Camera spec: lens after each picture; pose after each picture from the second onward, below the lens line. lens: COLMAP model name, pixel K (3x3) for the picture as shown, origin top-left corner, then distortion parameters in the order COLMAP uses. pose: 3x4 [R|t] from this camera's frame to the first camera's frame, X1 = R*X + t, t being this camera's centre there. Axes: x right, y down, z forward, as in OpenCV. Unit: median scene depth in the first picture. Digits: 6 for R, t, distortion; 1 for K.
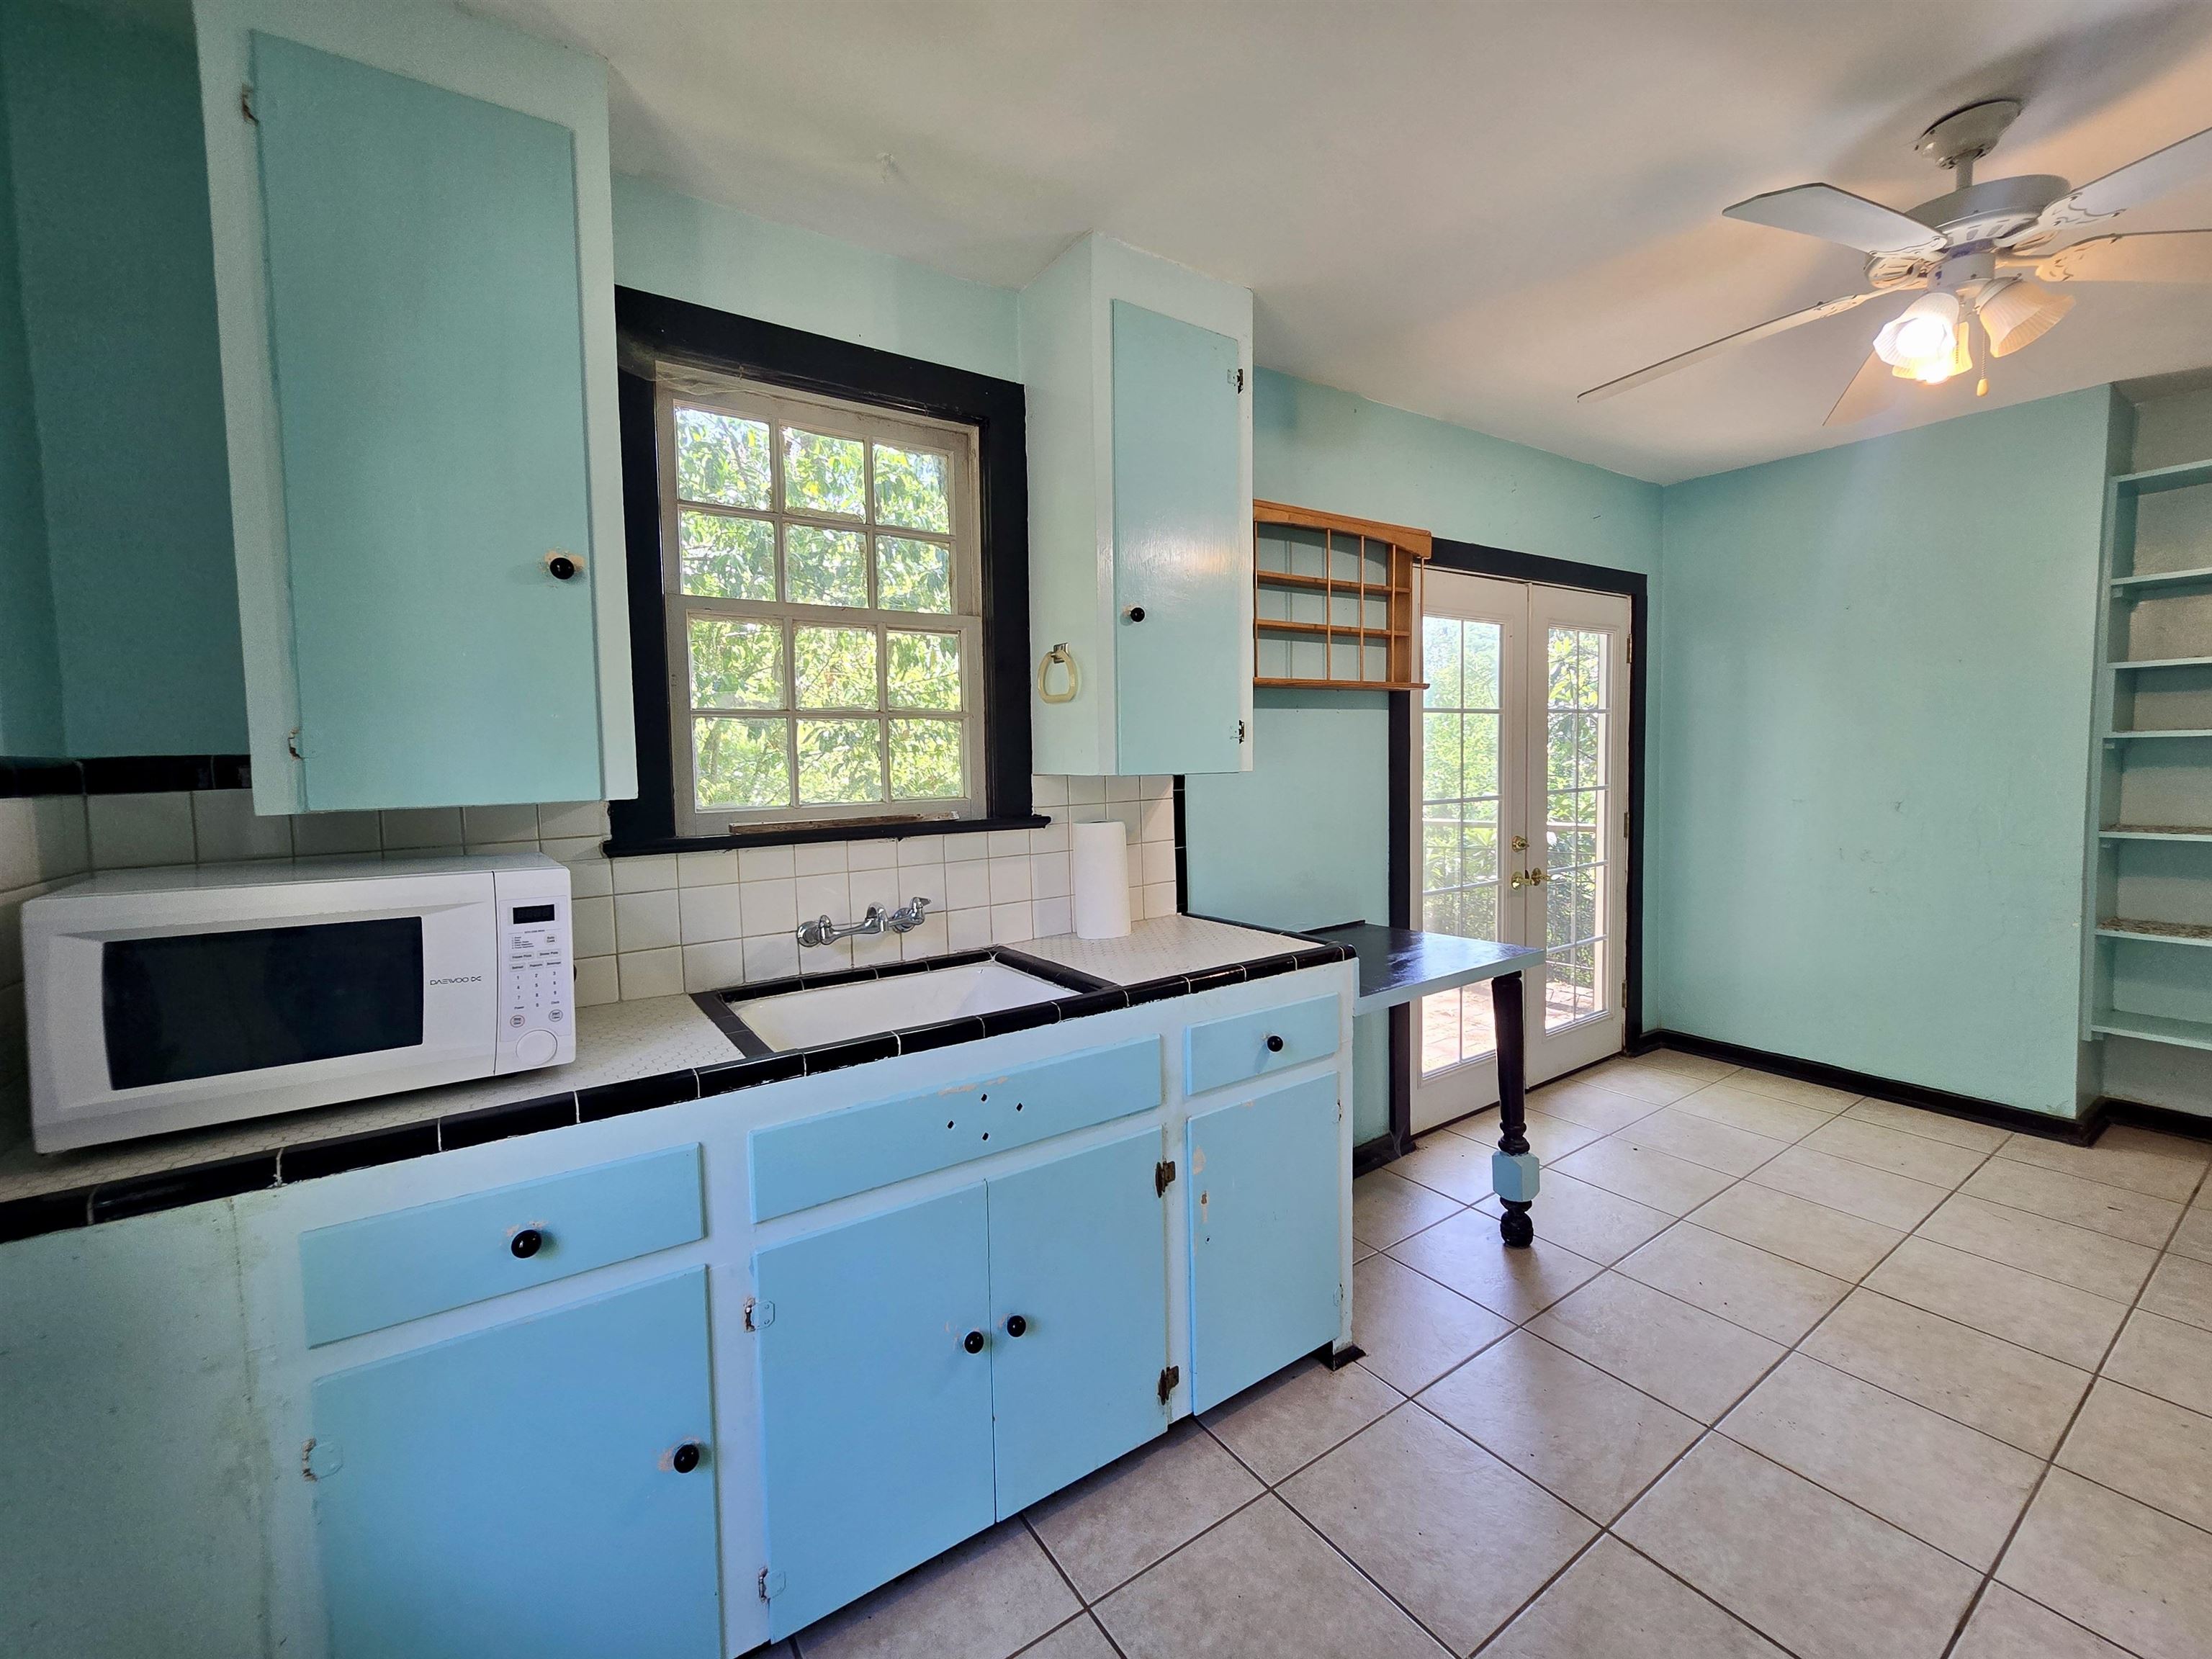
lens RADIAL K [[908.8, 0, 1102.5], [0, 908.8, 811.0], [0, 0, 1]] dist [-0.001492, 0.000276]
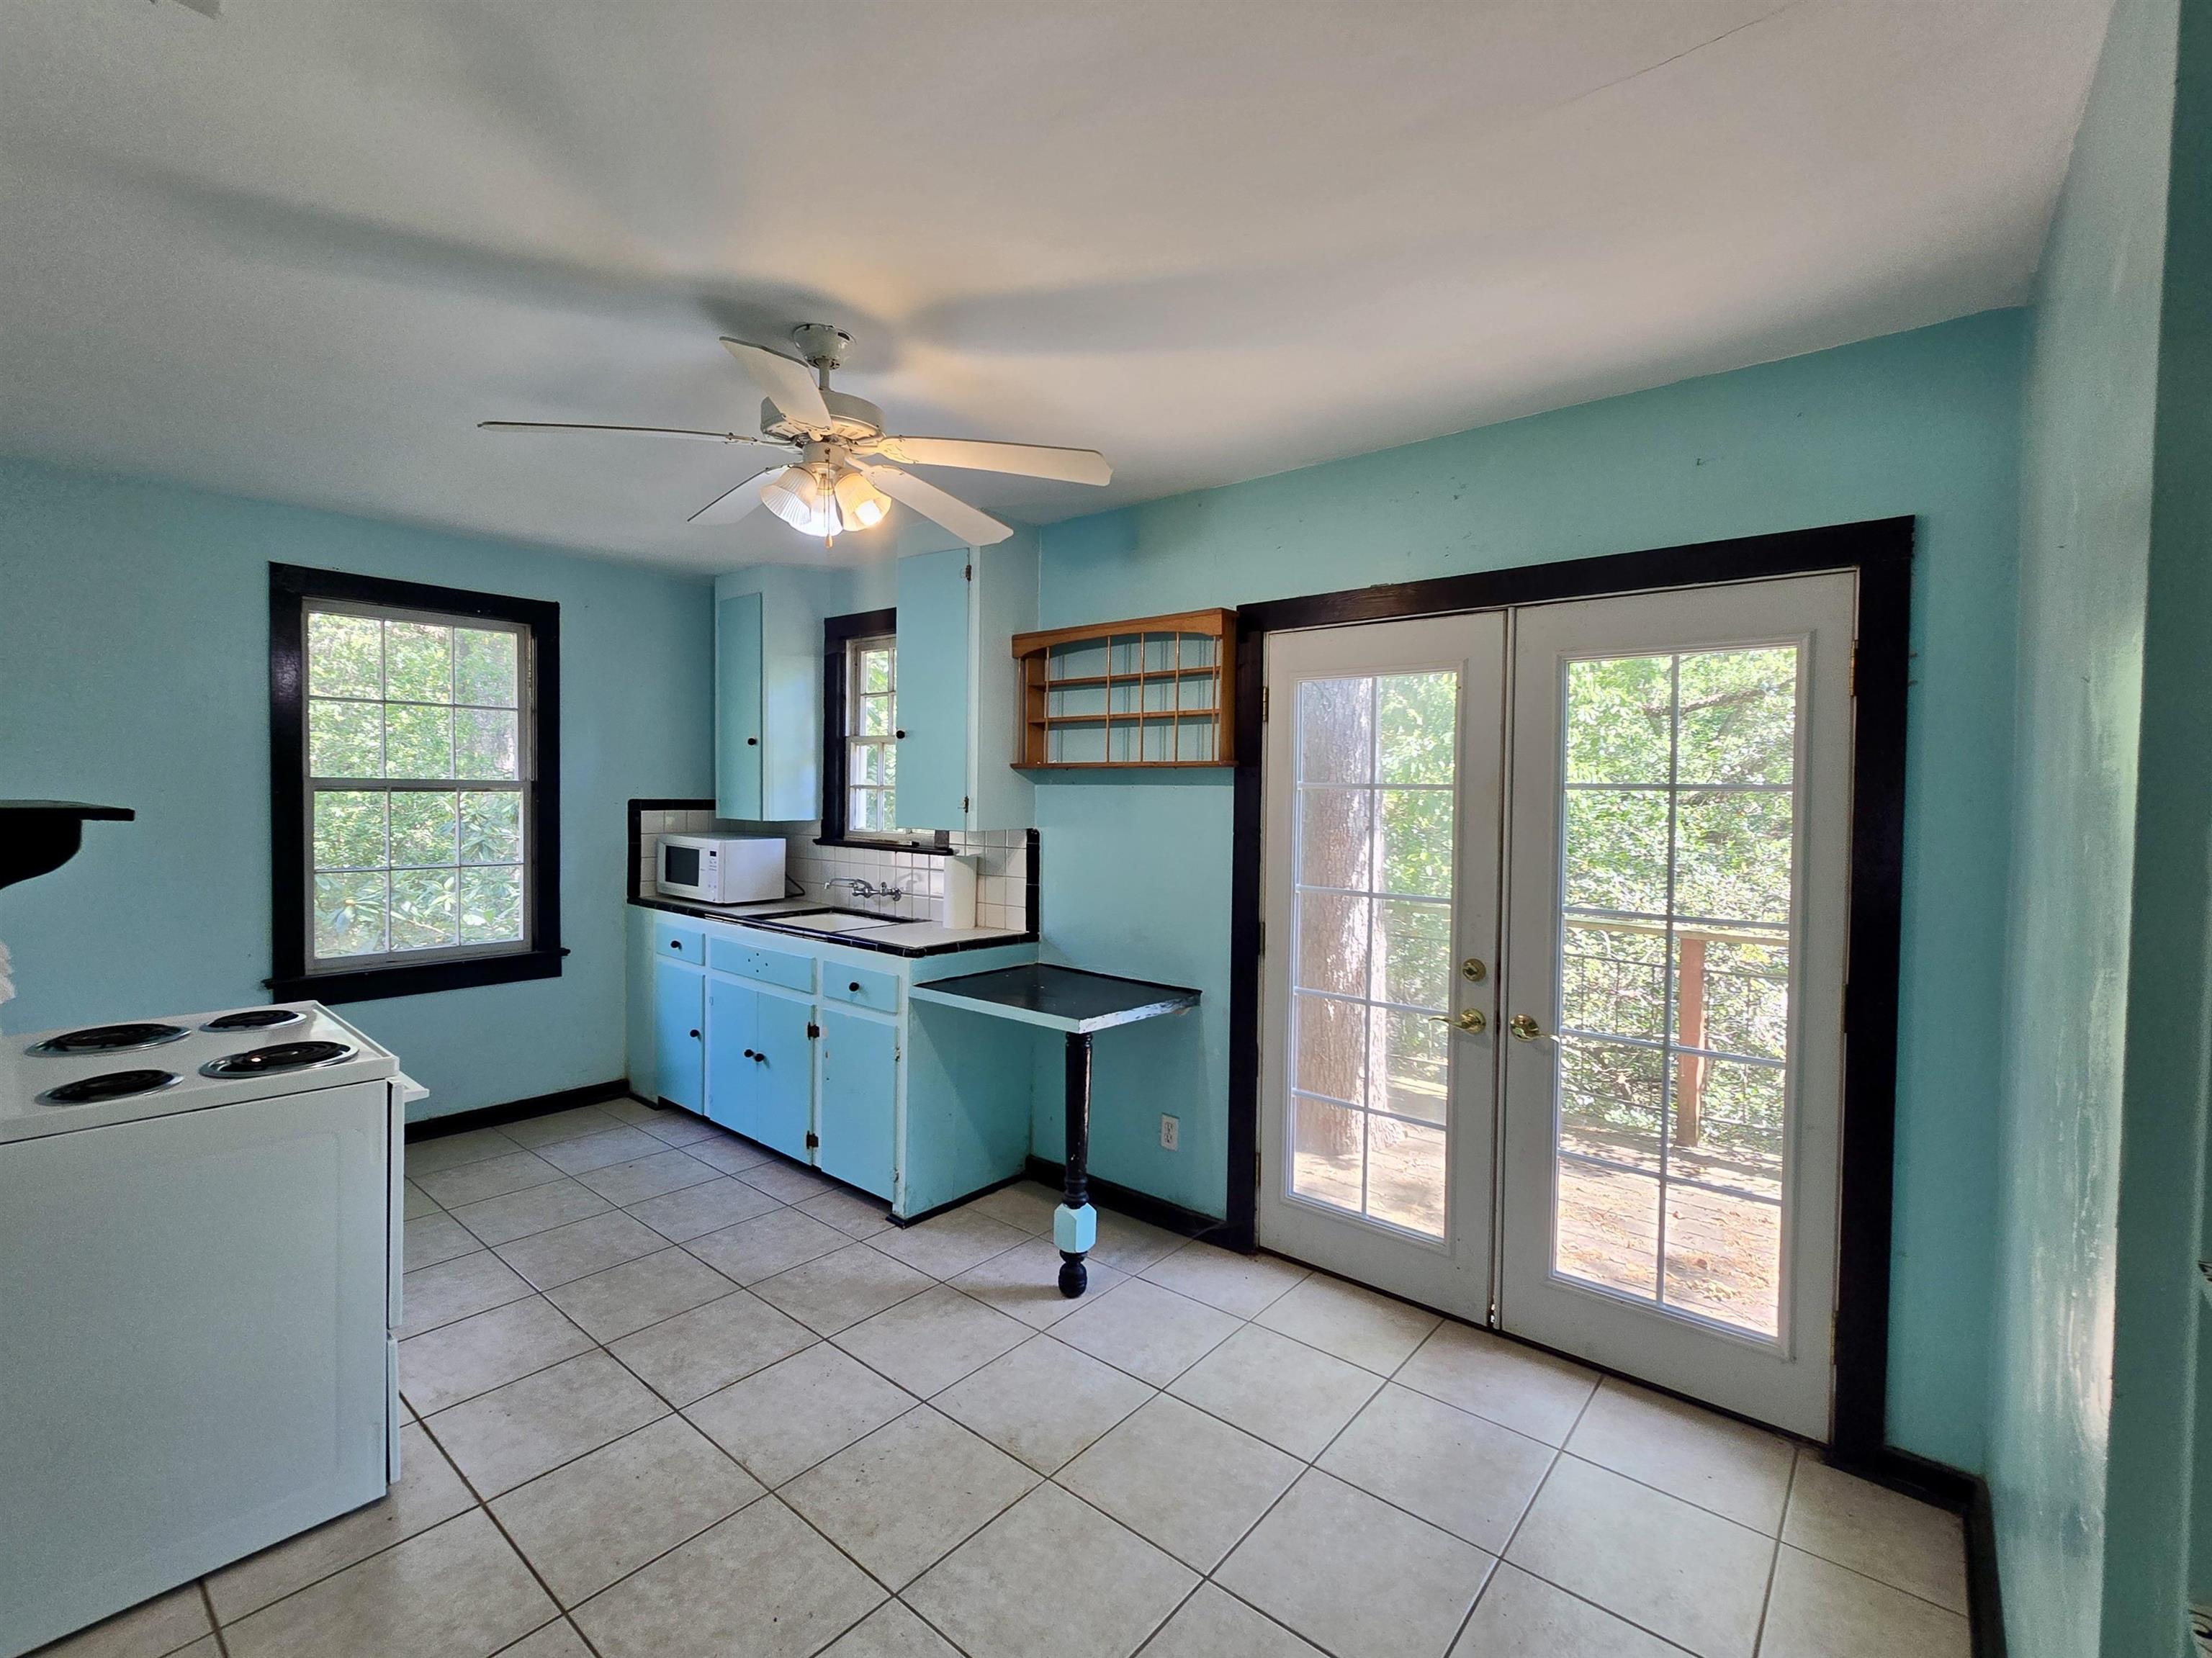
lens RADIAL K [[970.7, 0, 1106.9], [0, 970.7, 811.6], [0, 0, 1]] dist [-0.003043, -0.000376]
pose [[0.280023, 0.047486, -0.958818, 1.790472], [-0.080425, 0.996425, 0.025861, -0.138457], [0.956618, 0.069871, 0.282842, 0.792495]]
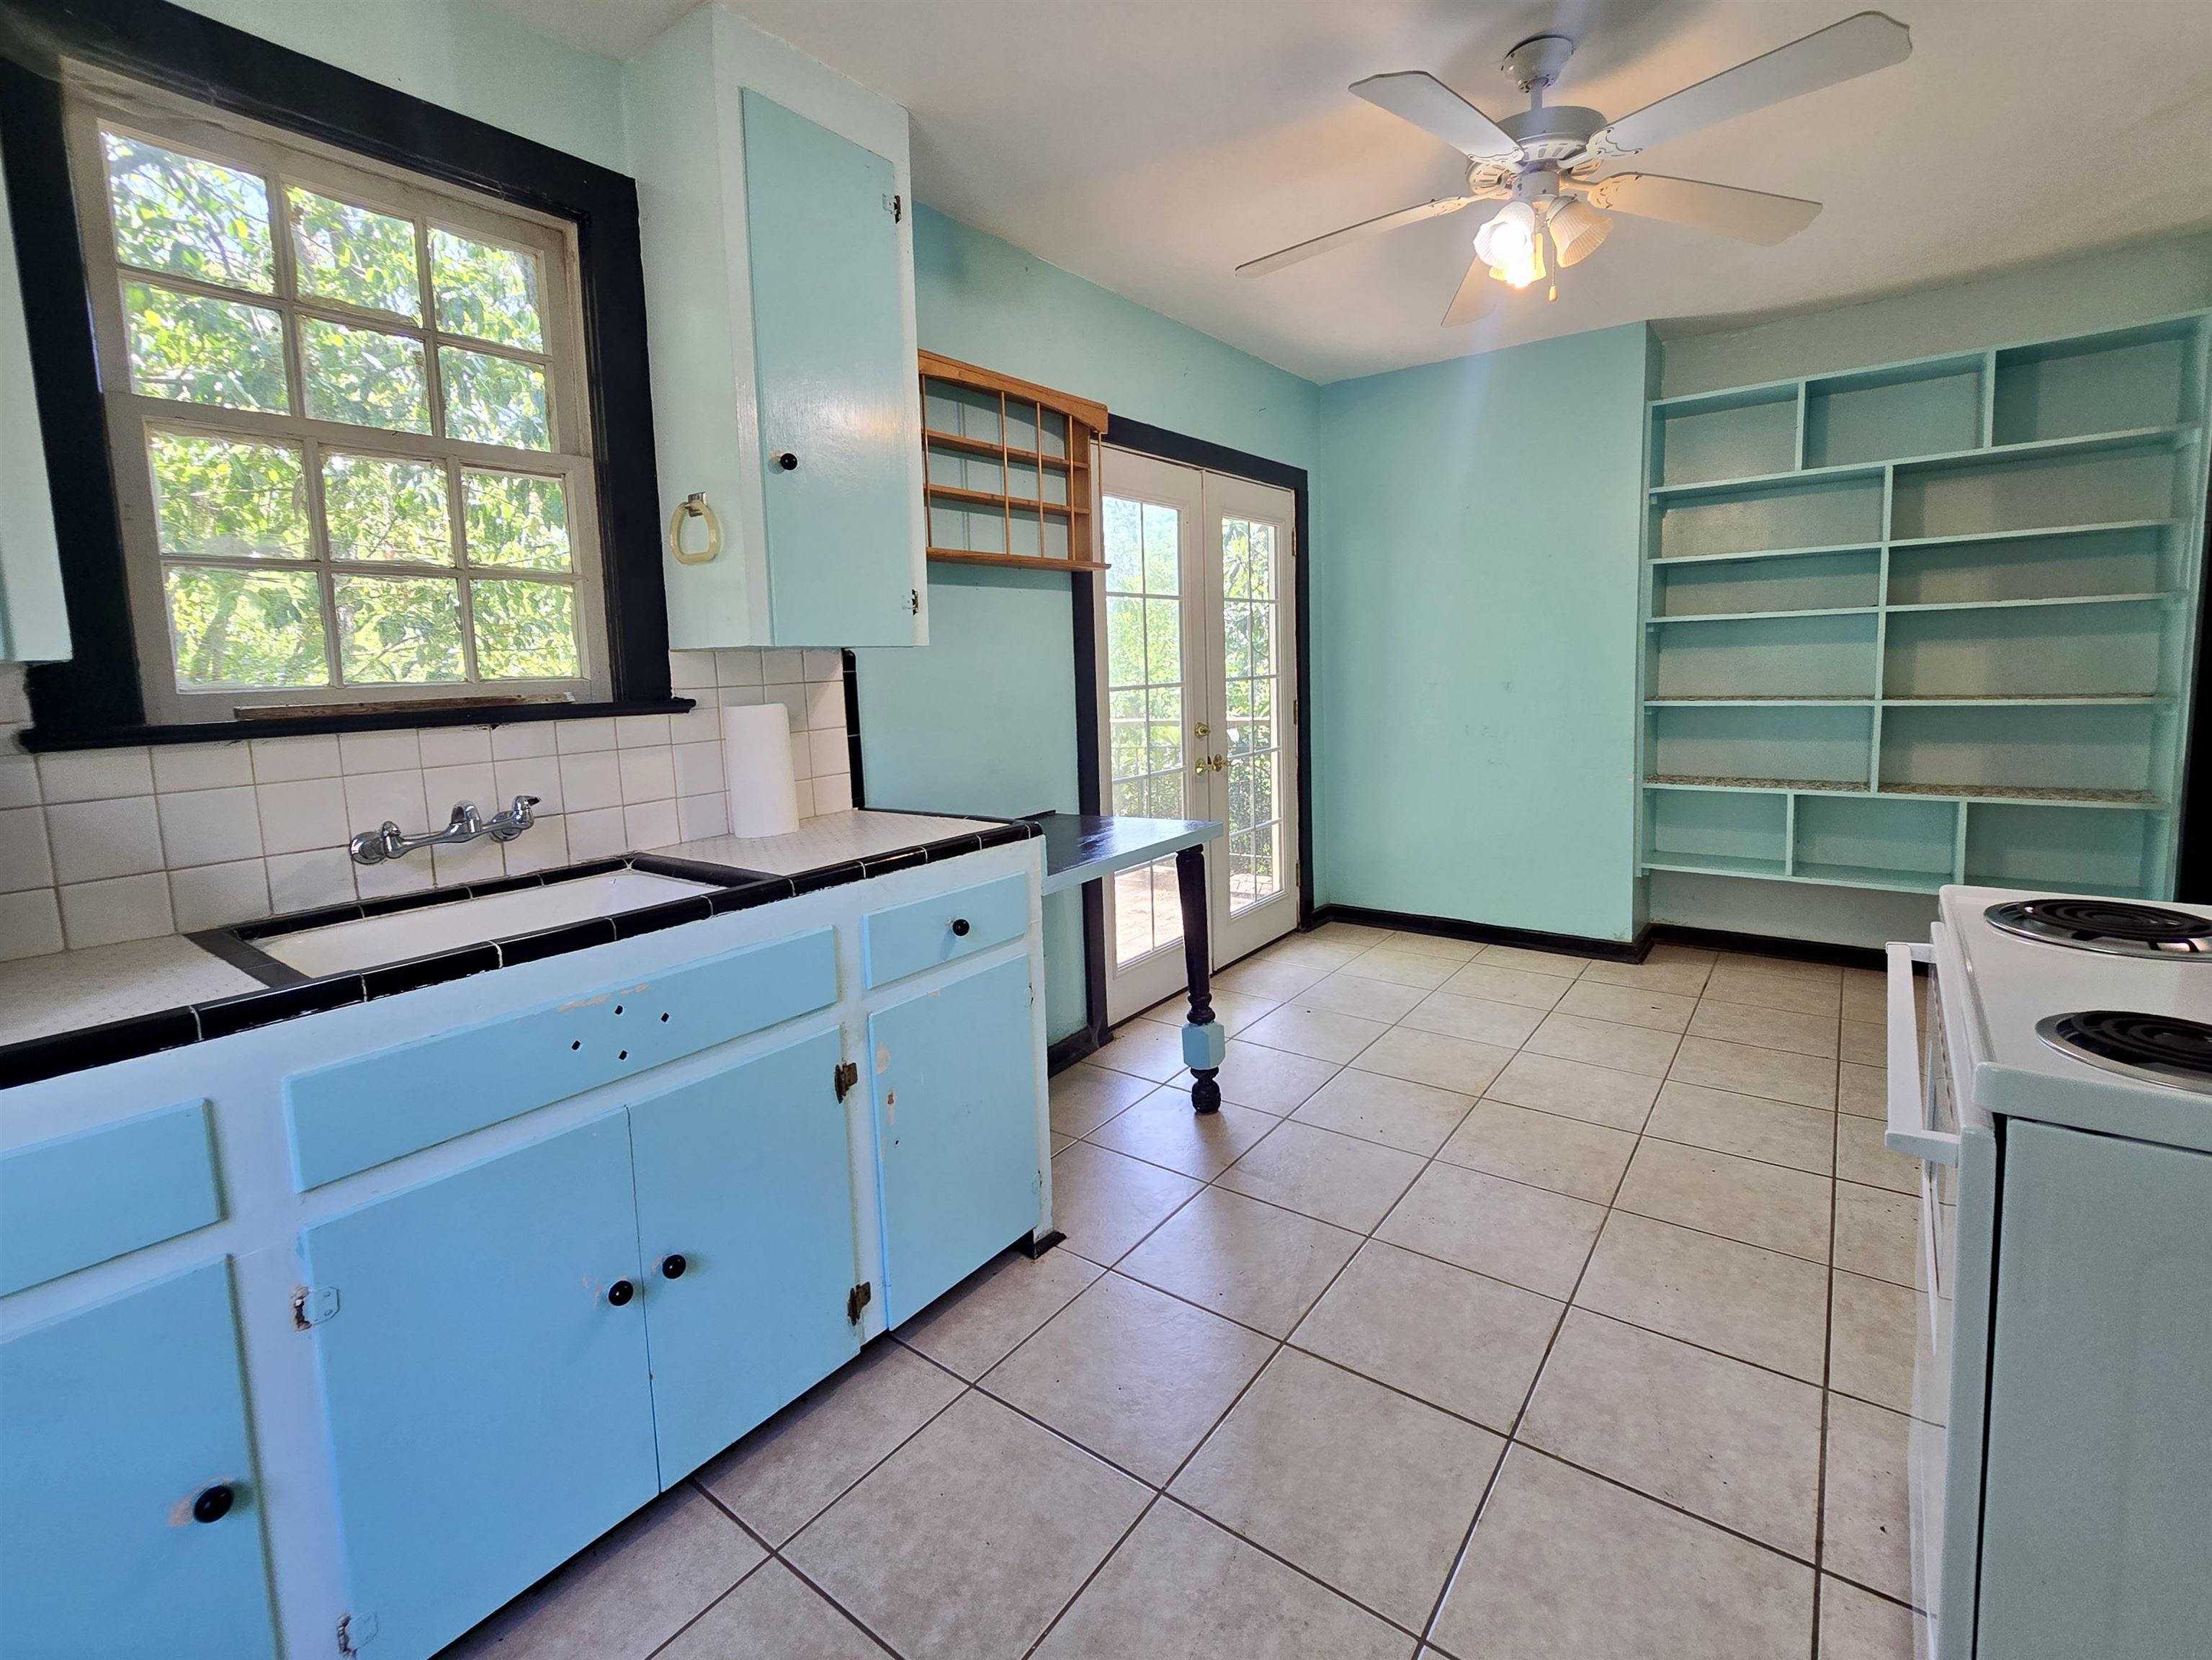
lens RADIAL K [[986.4, 0, 1105.5], [0, 986.4, 764.7], [0, 0, 1]] dist [-0.001750, -0.000557]
pose [[0.947027, -0.042678, 0.318306, 0.011852], [0.031890, 0.998729, 0.039031, 0.045683], [-0.319567, -0.026813, 0.947184, -0.009132]]
